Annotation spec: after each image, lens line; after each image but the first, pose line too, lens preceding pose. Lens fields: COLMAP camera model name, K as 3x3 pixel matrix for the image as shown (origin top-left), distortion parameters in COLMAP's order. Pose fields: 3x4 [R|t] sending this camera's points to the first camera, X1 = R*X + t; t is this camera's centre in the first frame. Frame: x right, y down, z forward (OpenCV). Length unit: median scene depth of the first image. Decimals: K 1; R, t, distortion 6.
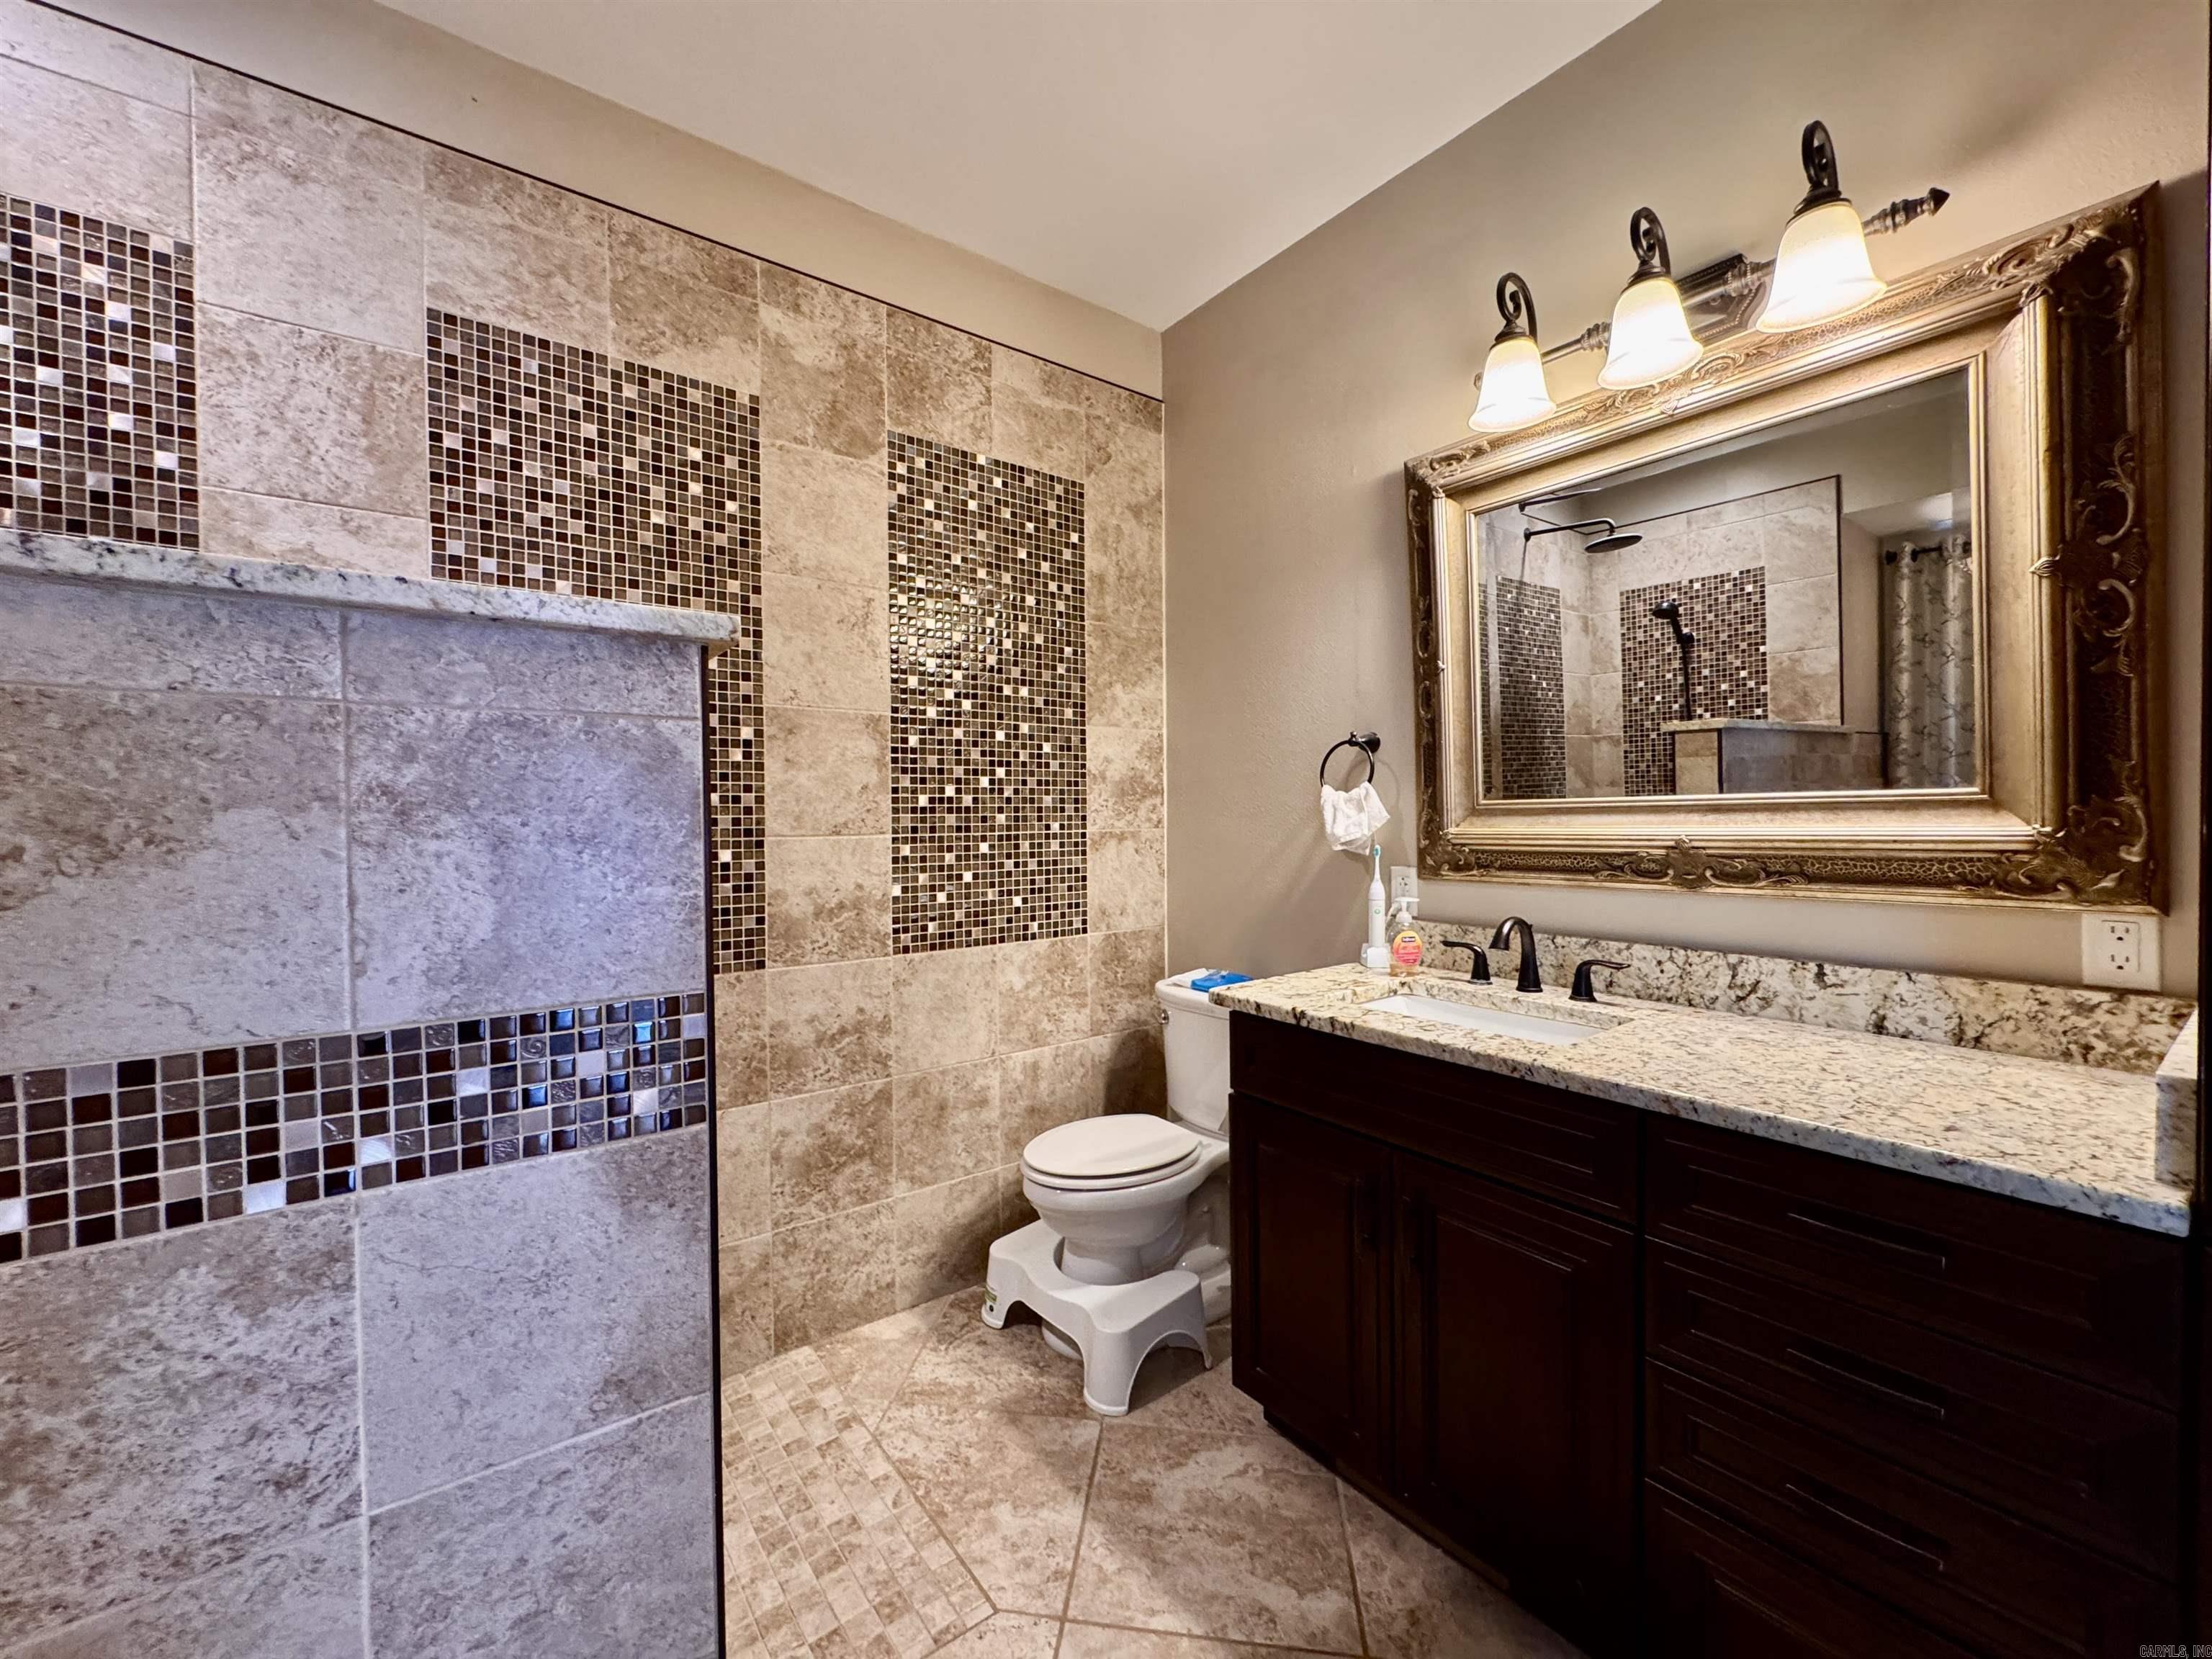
lens RADIAL K [[887.8, 0, 1103.5], [0, 887.8, 825.5], [0, 0, 1]] dist [-0.005607, 0.000668]
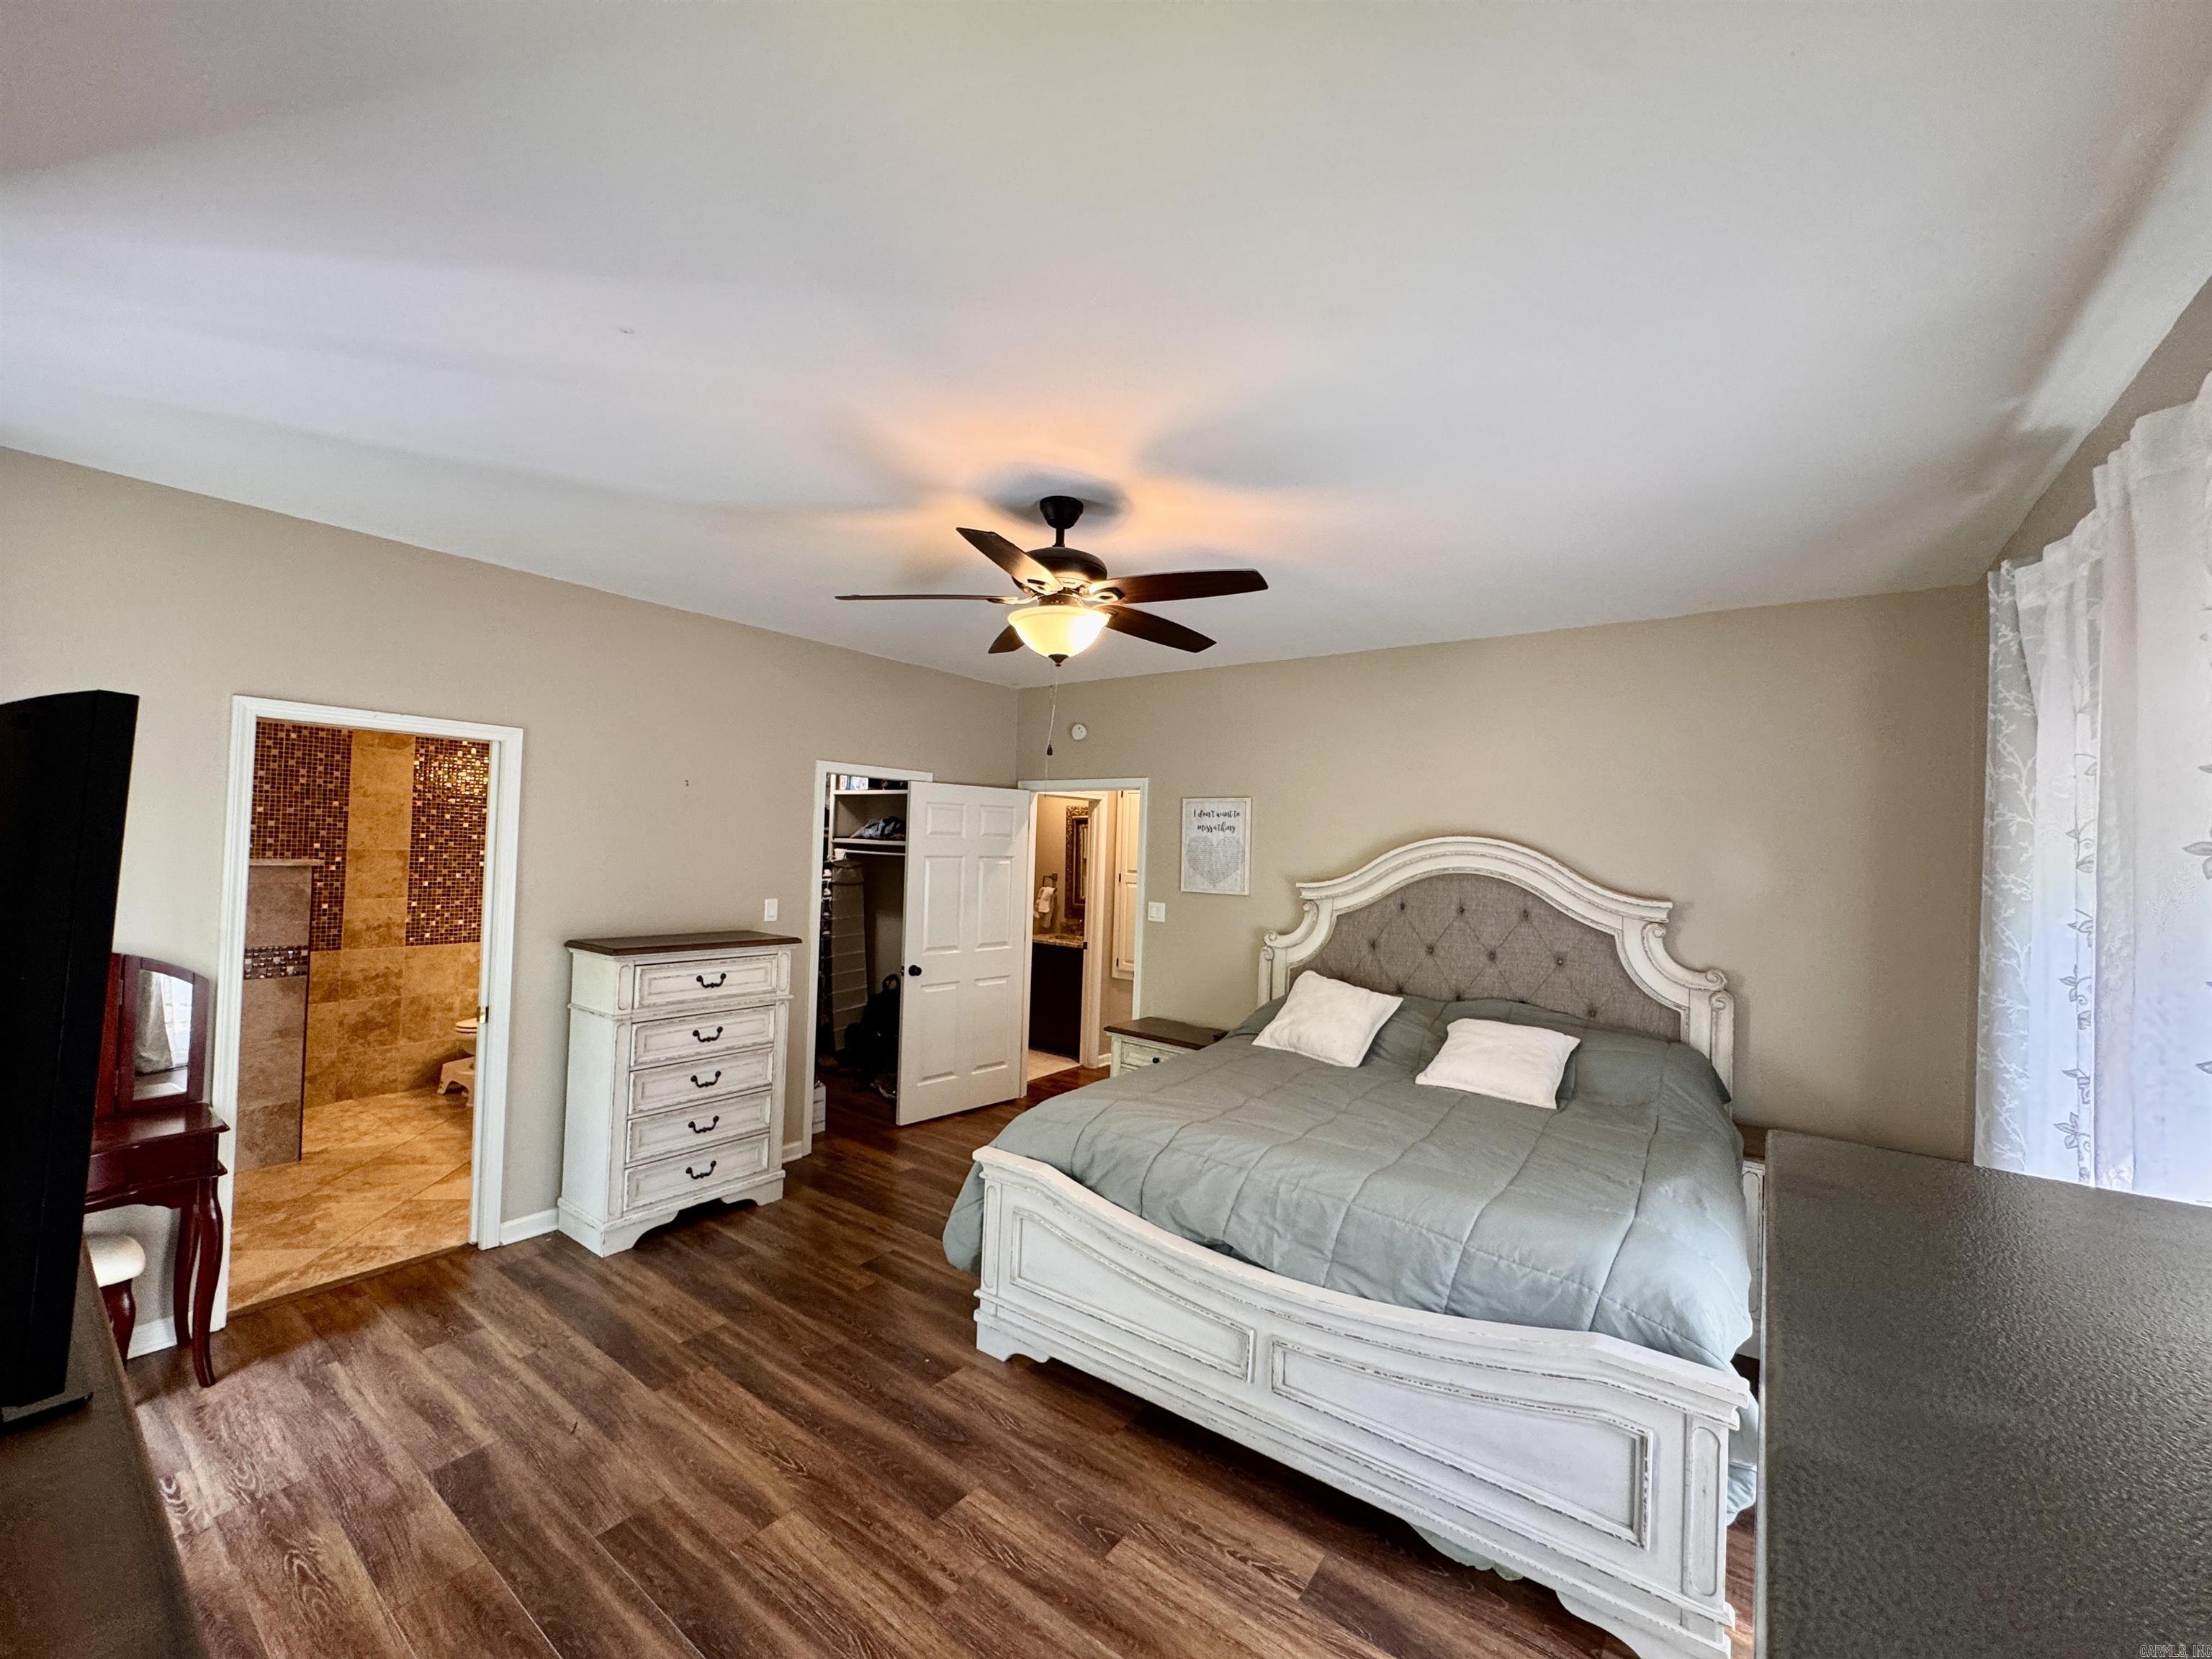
lens RADIAL K [[887.8, 0, 1110.2], [0, 887.8, 827.3], [0, 0, 1]] dist [-0.005607, 0.000668]
pose [[0.957246, 0.048564, 0.285169, 0.970411], [-0.040754, 0.998615, -0.033262, -0.192348], [-0.286390, 0.020219, 0.957900, -2.030076]]
